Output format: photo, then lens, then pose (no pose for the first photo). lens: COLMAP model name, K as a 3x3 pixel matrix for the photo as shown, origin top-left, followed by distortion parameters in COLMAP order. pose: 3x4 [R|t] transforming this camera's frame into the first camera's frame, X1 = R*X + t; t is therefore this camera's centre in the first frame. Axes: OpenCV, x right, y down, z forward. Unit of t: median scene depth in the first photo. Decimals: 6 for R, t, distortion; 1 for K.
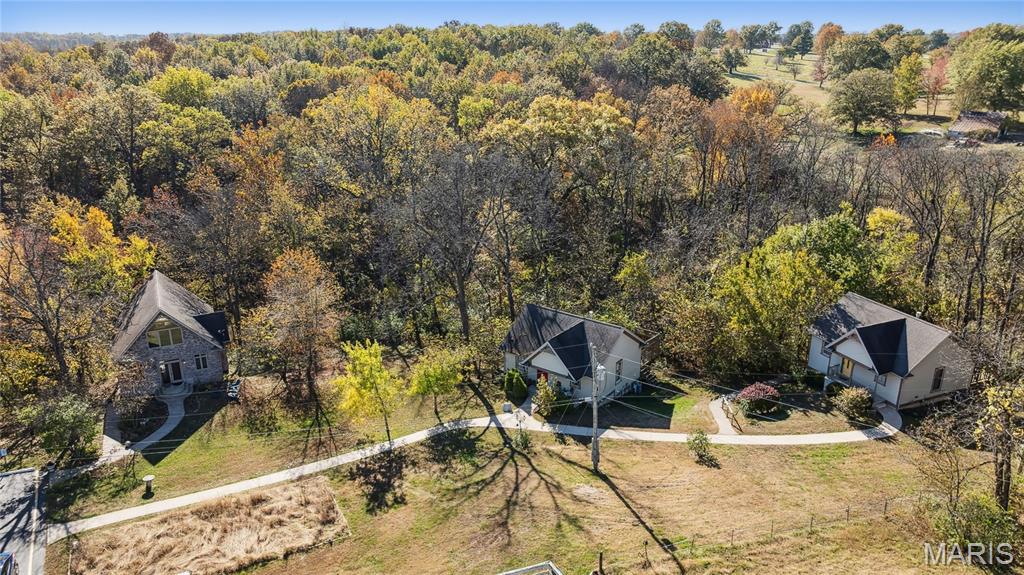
lens RADIAL K [[719.7, 0, 513.4], [0, 719.7, 288.8], [0, 0, 1]] dist [-0.007499, 0.005558]
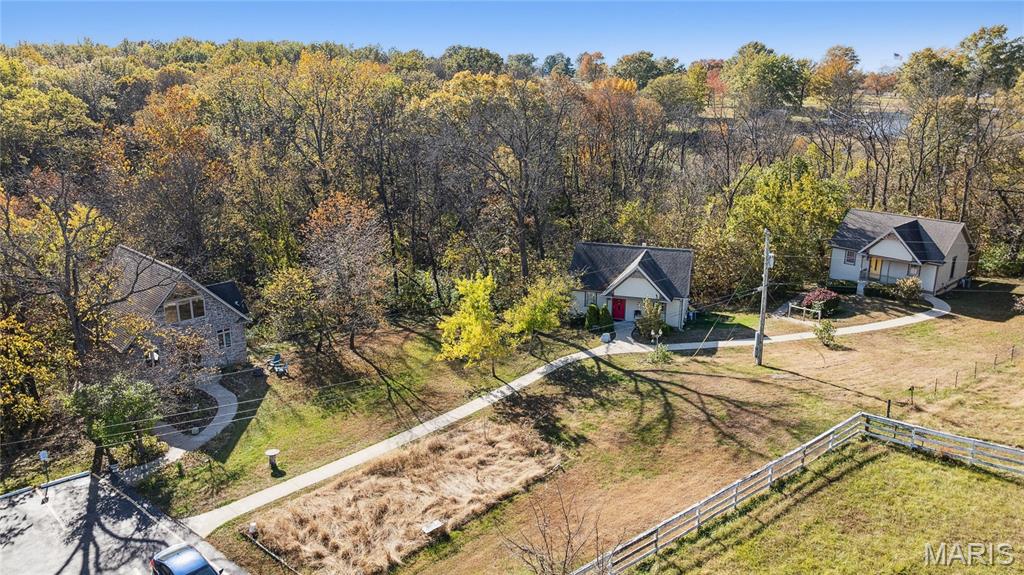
lens RADIAL K [[719.7, 0, 511.7], [0, 719.7, 287.4], [0, 0, 1]] dist [-0.007499, 0.005558]
pose [[0.939702, -0.083214, 0.331716, -0.477629], [0.100815, 0.994247, -0.036176, 0.128790], [-0.326798, 0.067437, 0.942685, 0.139869]]
